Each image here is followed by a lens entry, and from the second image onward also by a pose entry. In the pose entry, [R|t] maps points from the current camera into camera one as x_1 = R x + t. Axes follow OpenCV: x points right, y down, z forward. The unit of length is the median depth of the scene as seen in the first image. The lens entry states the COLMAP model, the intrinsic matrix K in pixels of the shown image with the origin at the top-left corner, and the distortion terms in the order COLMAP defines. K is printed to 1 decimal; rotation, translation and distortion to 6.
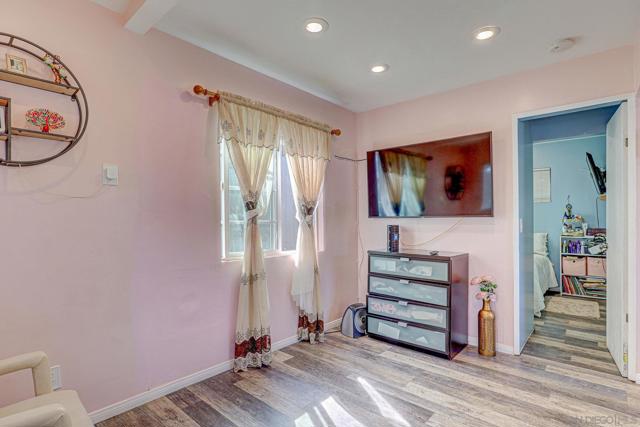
lens RADIAL K [[331.9, 0, 331.2], [0, 331.9, 217.5], [0, 0, 1]] dist [-0.013250, 0.006805]
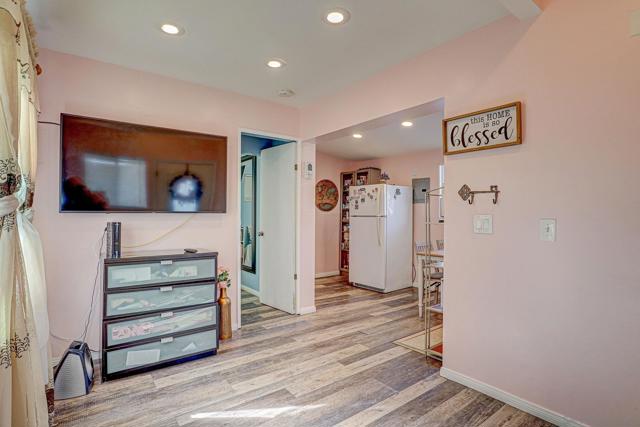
lens RADIAL K [[322.0, 0, 314.6], [0, 322.0, 212.5], [0, 0, 1]] dist [-0.020080, -0.001117]
pose [[0.219780, 0.011229, 0.975485, -0.534460], [-0.002845, 0.999937, -0.010869, 0.008545], [-0.975545, -0.000386, 0.219798, 0.495088]]
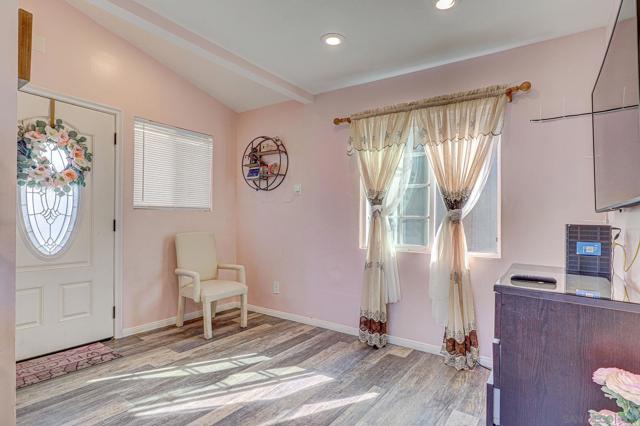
lens RADIAL K [[331.9, 0, 321.2], [0, 331.9, 212.9], [0, 0, 1]] dist [-0.013250, 0.006805]
pose [[0.093019, -0.014510, -0.995559, 0.841994], [-0.010699, 0.999822, -0.015571, 0.021431], [0.995607, 0.012100, 0.092847, 0.684611]]
